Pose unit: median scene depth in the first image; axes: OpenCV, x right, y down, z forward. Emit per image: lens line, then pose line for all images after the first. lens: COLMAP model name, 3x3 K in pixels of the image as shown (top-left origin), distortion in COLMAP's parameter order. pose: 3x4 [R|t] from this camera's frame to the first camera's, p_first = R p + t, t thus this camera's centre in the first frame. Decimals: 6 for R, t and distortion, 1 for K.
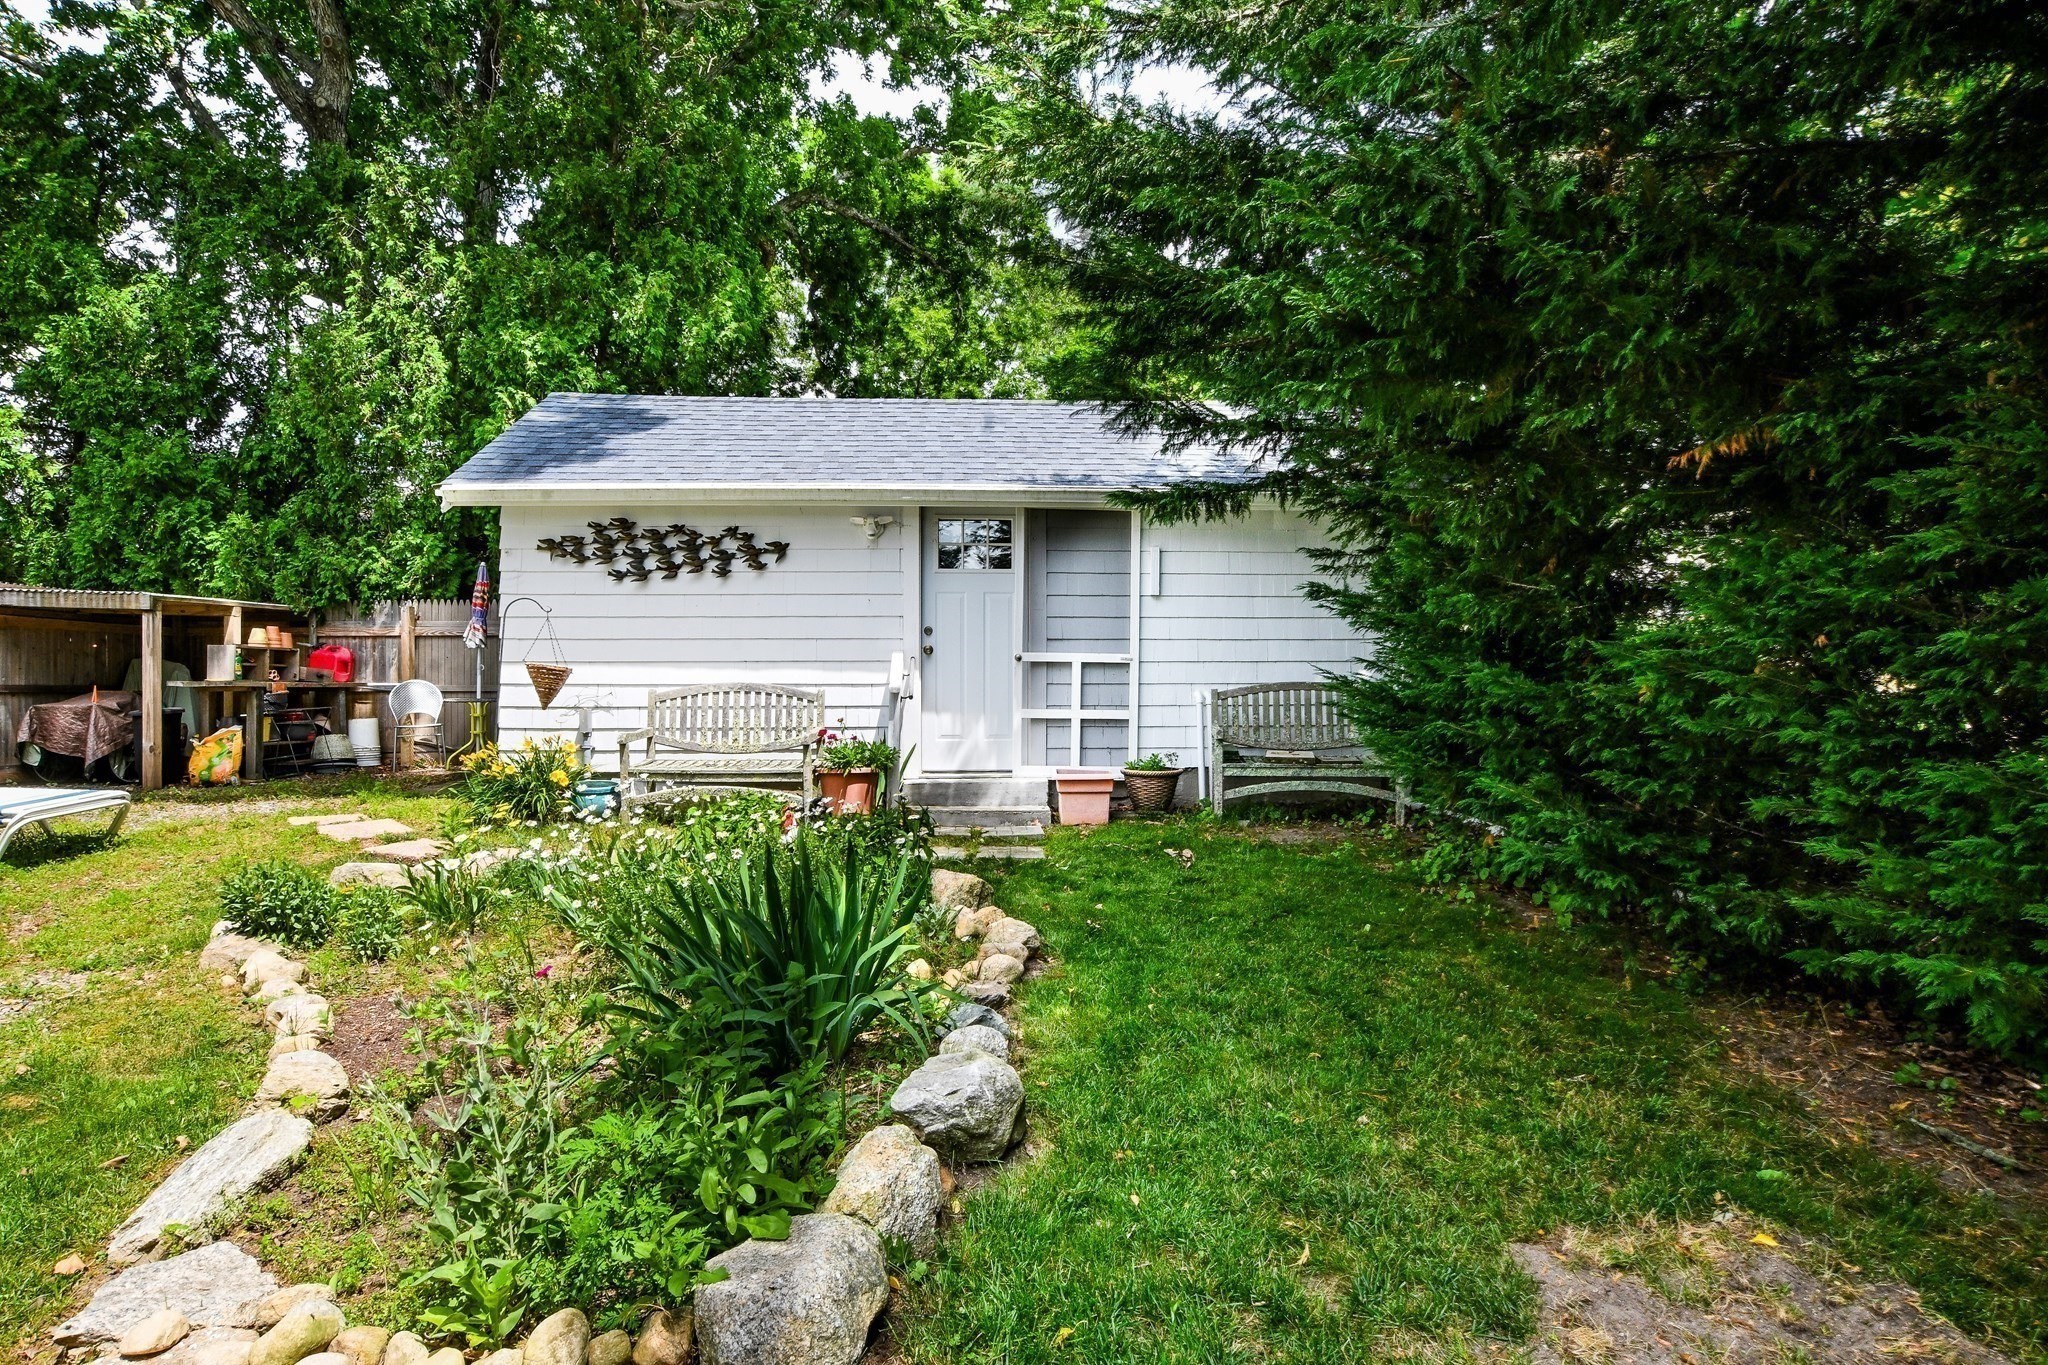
lens RADIAL K [[1066.7, 0, 1019.7], [0, 1066.7, 685.1], [0, 0, 1]] dist [-0.018929, 0.002530]
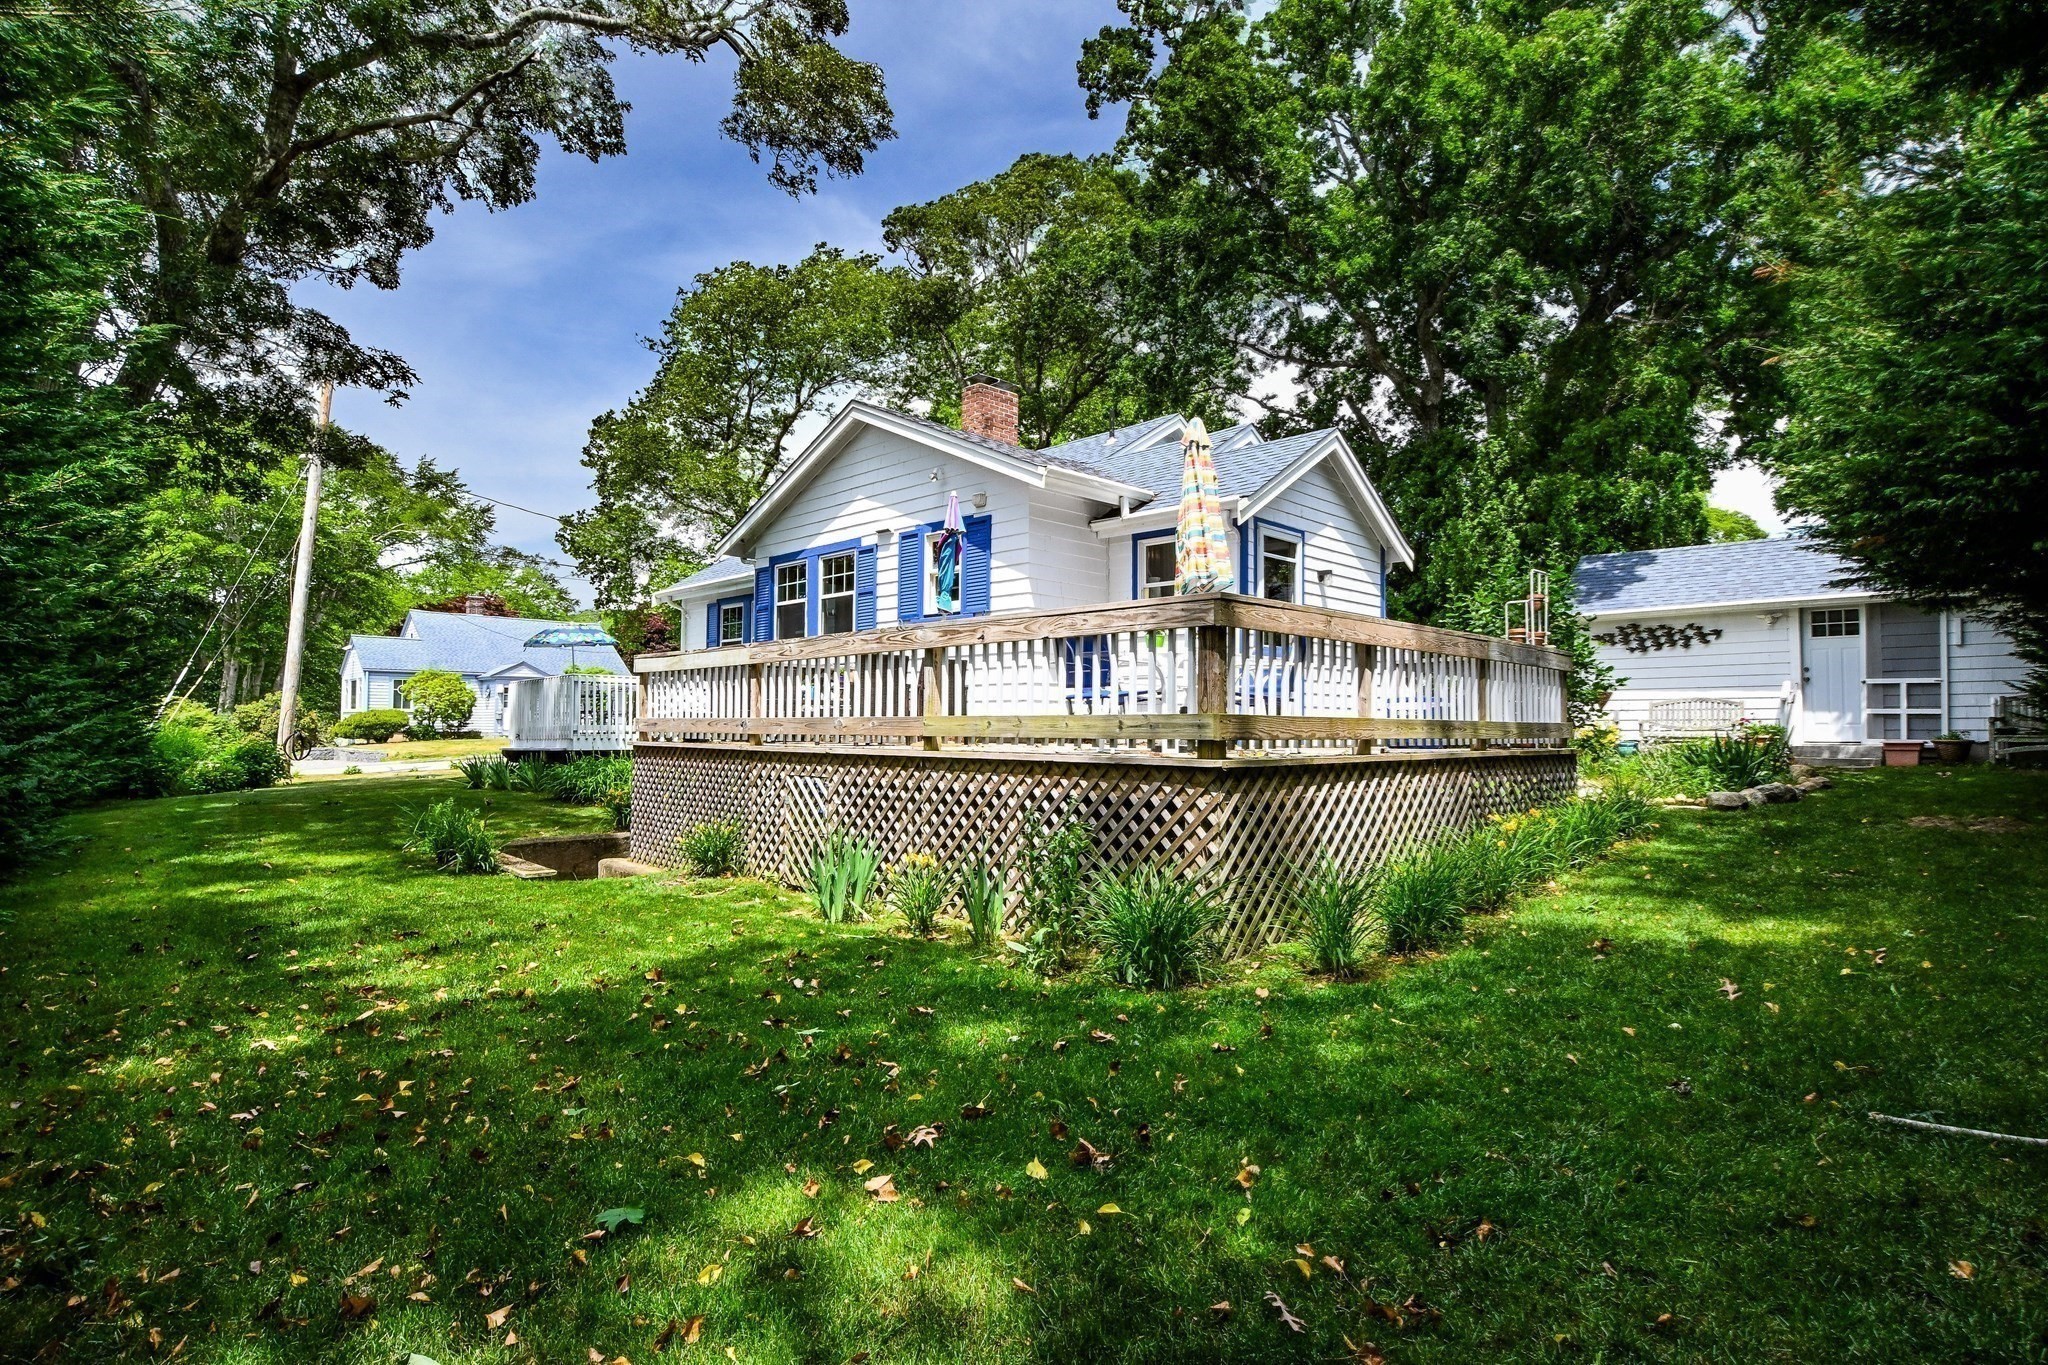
lens RADIAL K [[1066.7, 0, 1014.6], [0, 1066.7, 693.5], [0, 0, 1]] dist [-0.018929, 0.002530]
pose [[0.697007, -0.022287, -0.716718, 0.295930], [-0.001695, 0.999463, -0.032727, 0.059759], [0.717062, 0.024026, 0.696595, -1.415825]]
